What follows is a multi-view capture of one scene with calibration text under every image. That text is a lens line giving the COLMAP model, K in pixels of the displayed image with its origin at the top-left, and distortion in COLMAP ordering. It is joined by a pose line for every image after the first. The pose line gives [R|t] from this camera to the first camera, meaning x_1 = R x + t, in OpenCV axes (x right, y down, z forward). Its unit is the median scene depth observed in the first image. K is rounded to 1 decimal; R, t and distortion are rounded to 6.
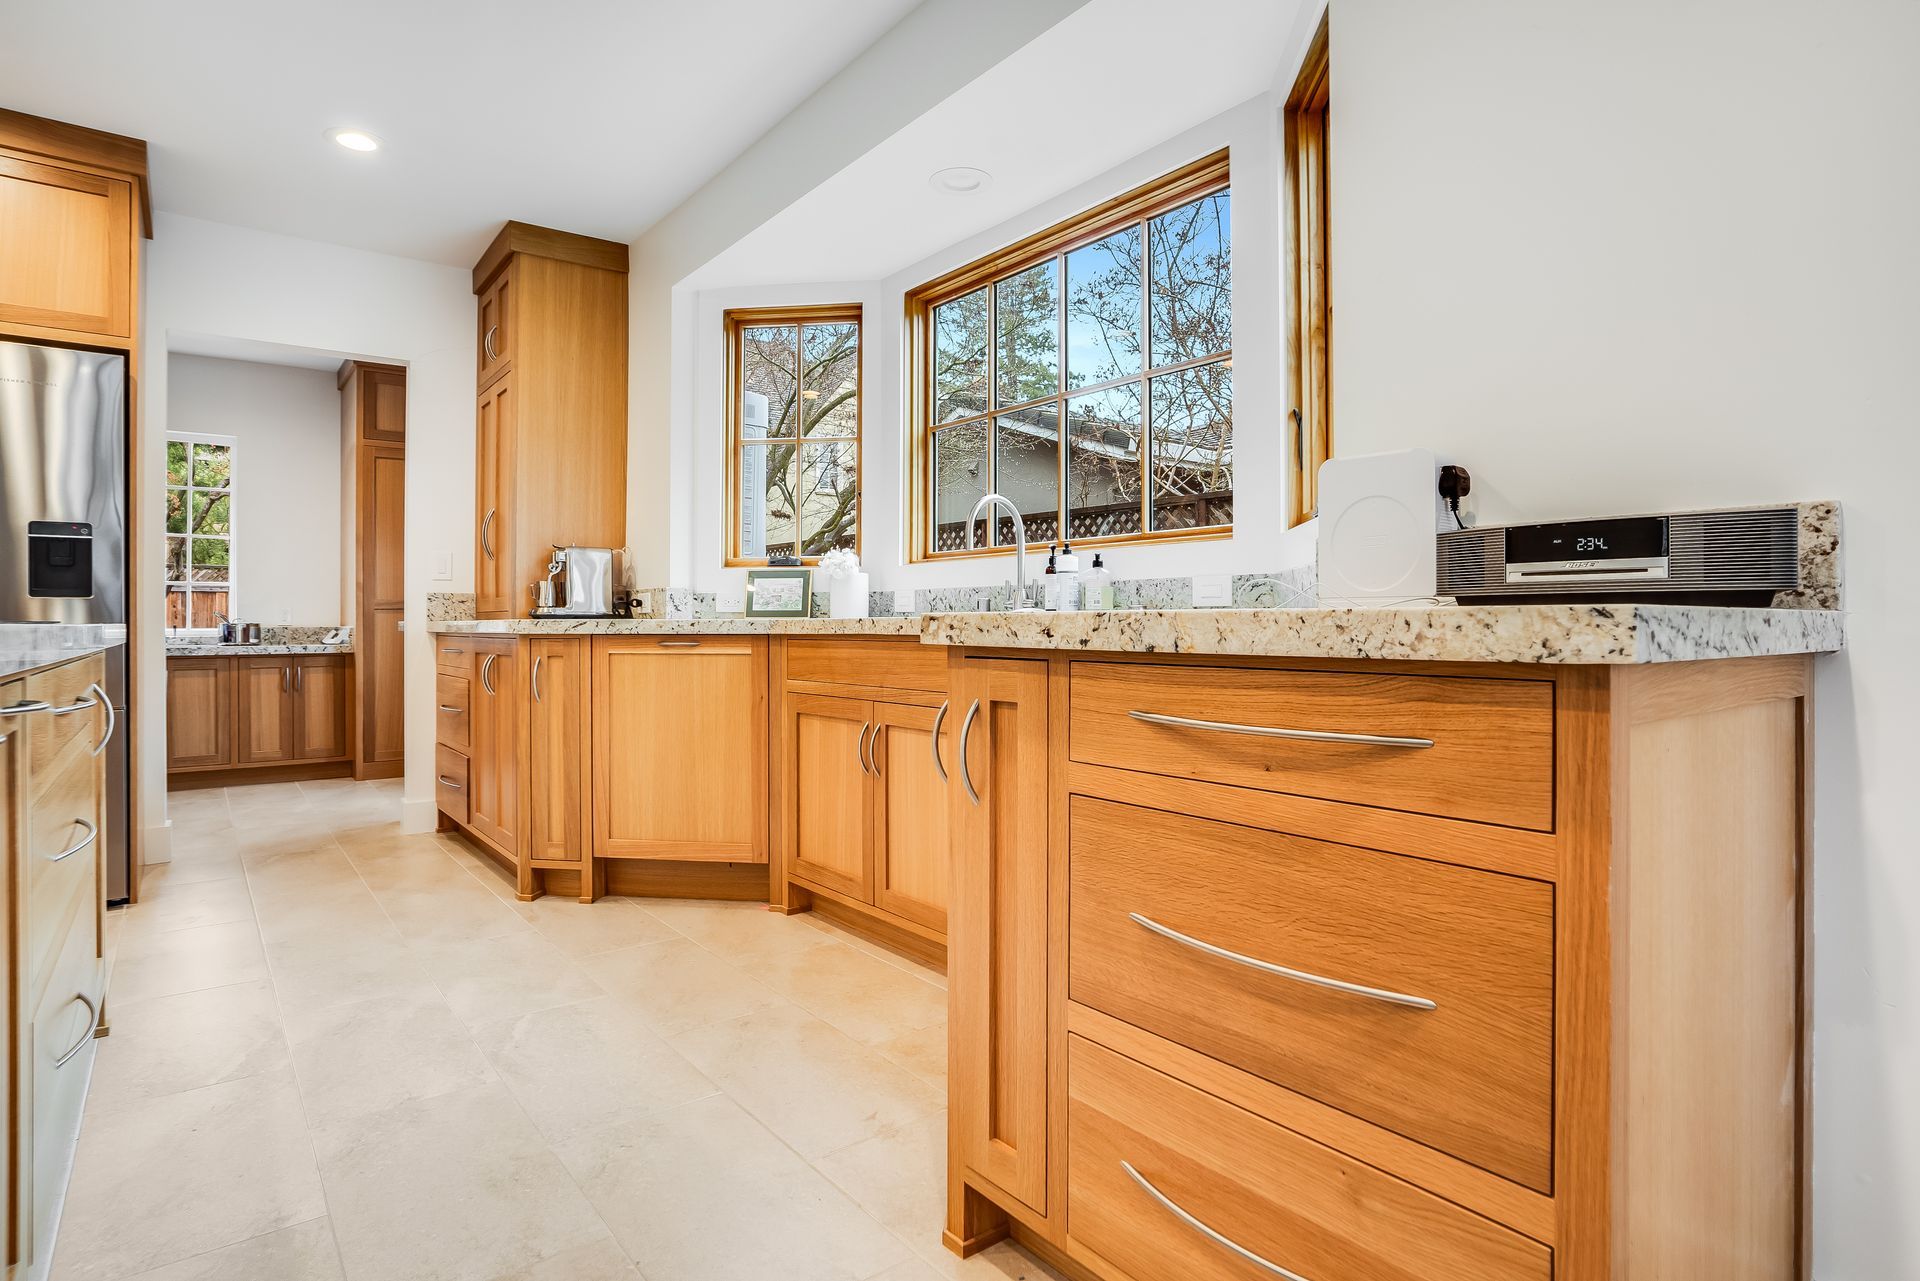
lens RADIAL K [[1023.2, 0, 959.0], [0, 1023.2, 624.9], [0, 0, 1]] dist [-0.053940, 0.030714]
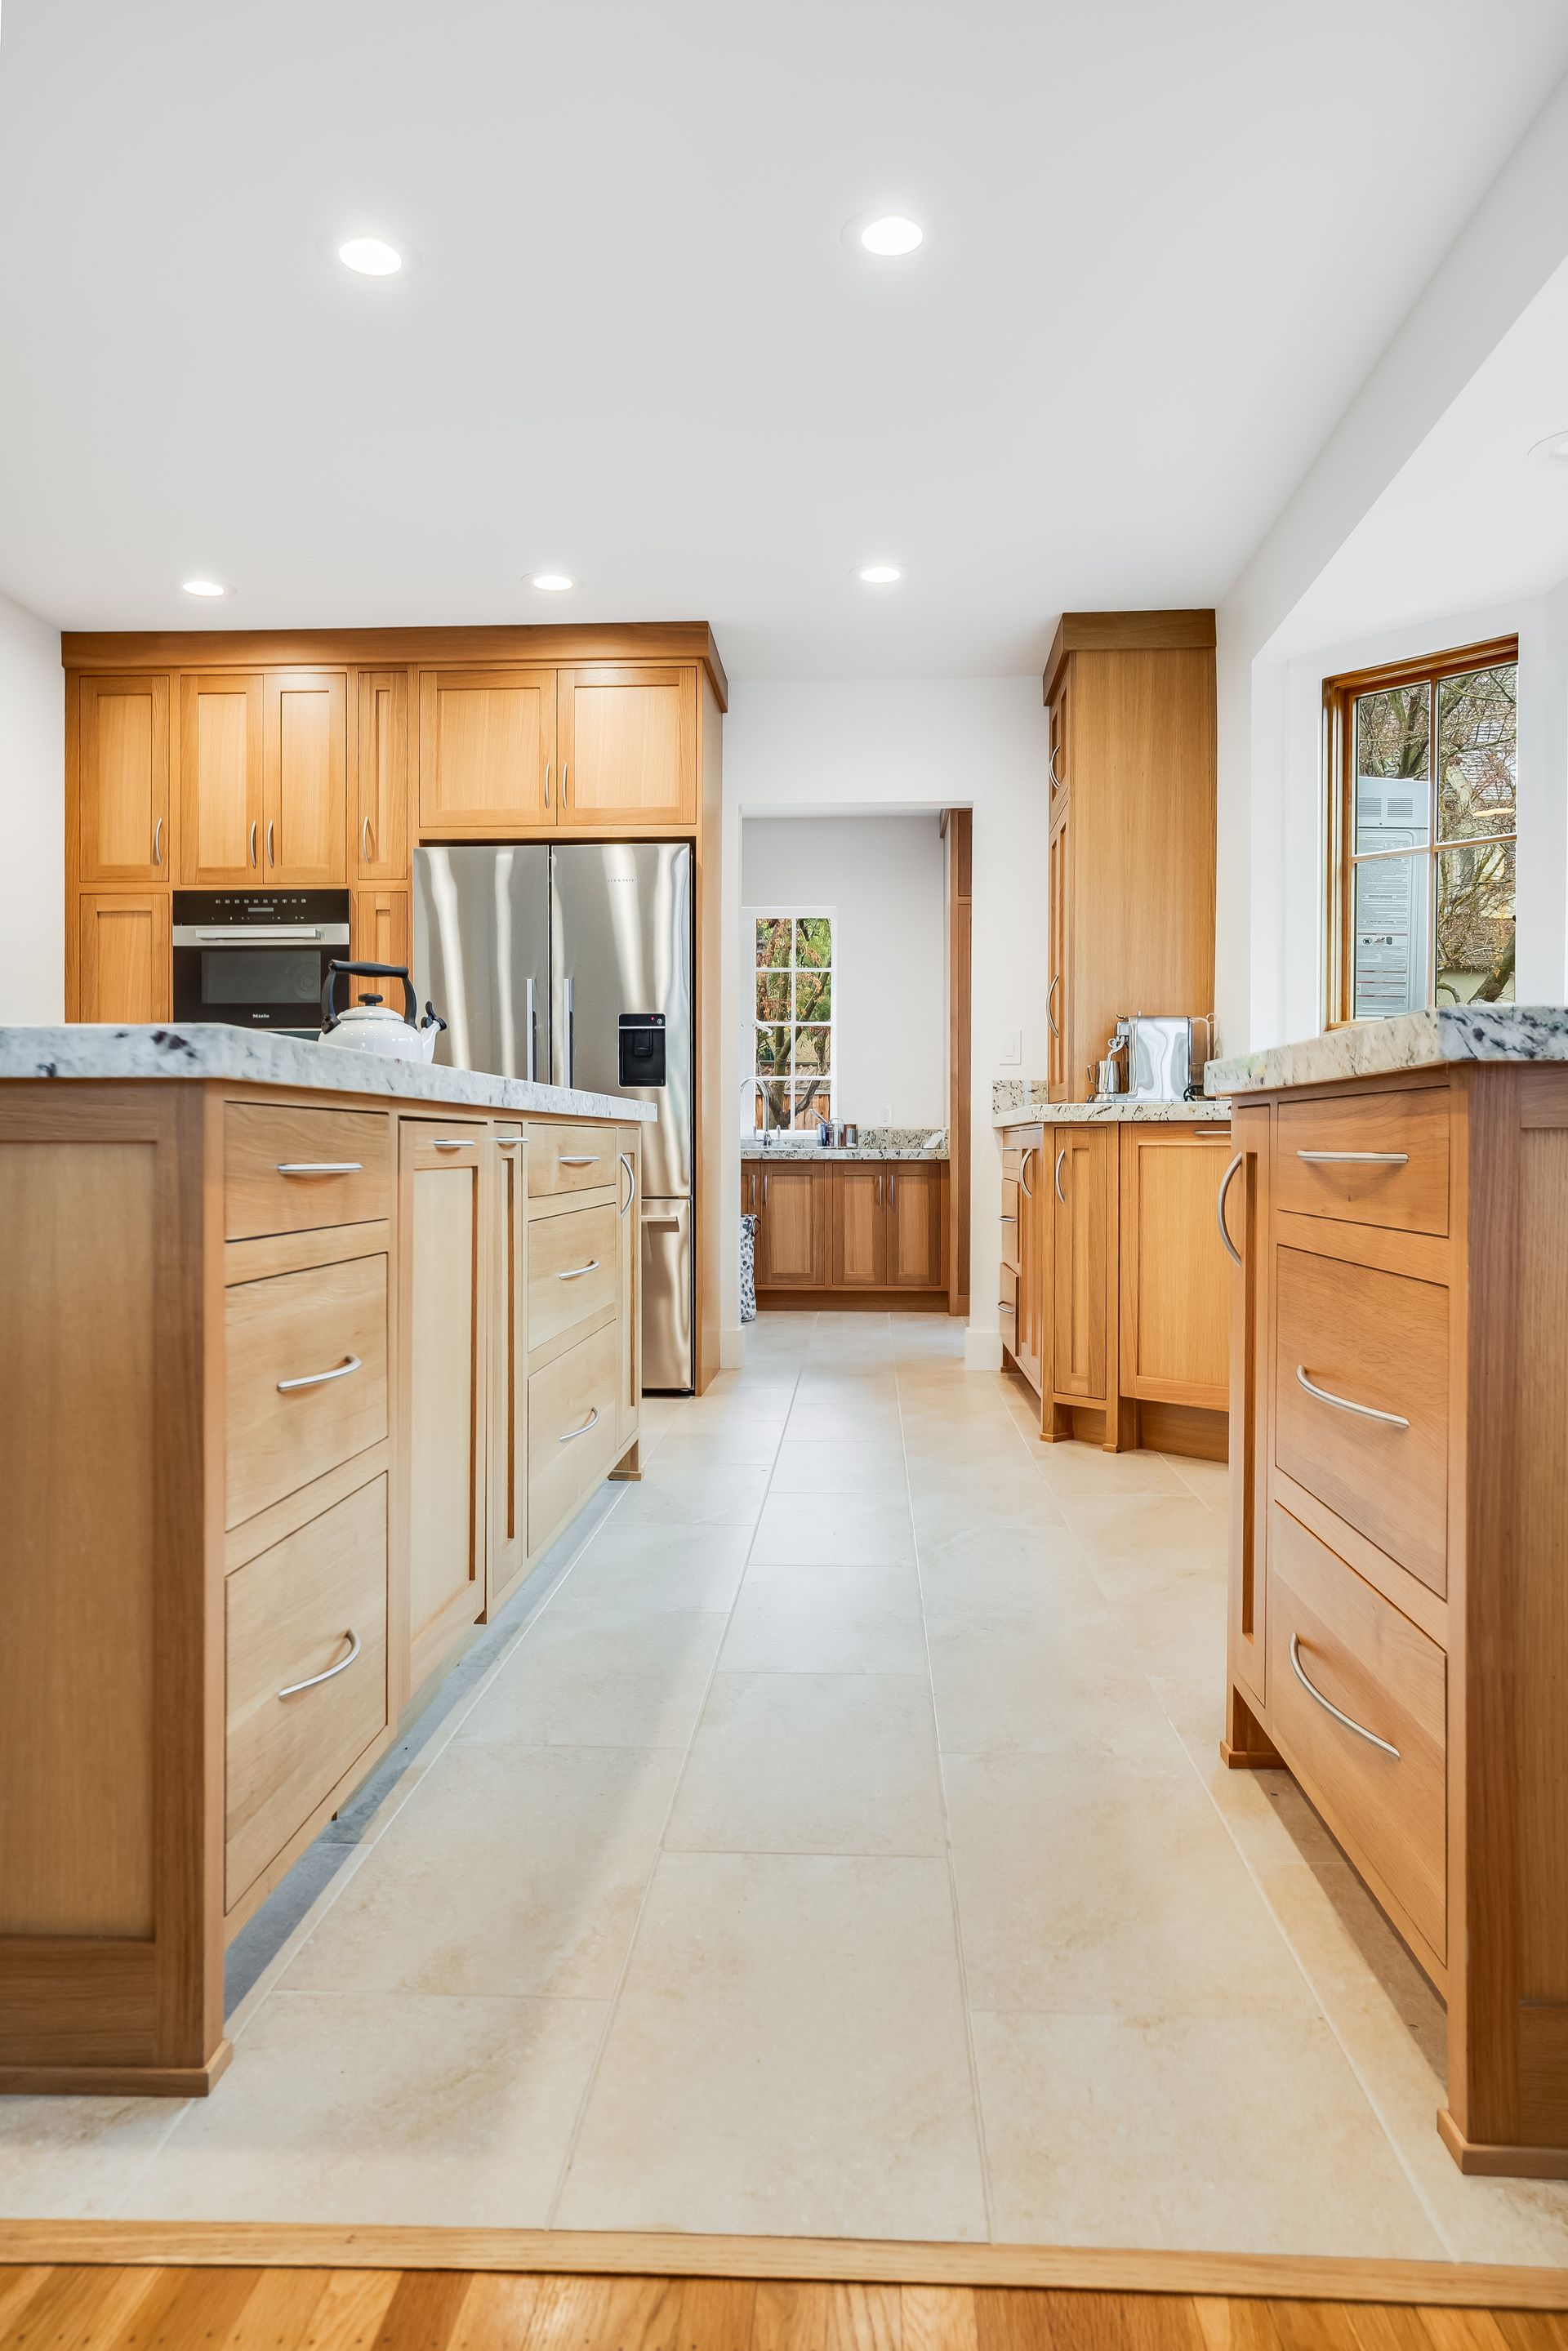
lens RADIAL K [[1638.9, 0, 784.0], [0, 1638.9, 1175.5], [0, 0, 1]] dist [0.000249, -0.000043]
pose [[0.756453, 0.015468, -0.653865, 0.245212], [-0.005053, 0.999829, 0.017806, 0.025407], [0.654028, -0.010166, 0.756402, -0.140248]]
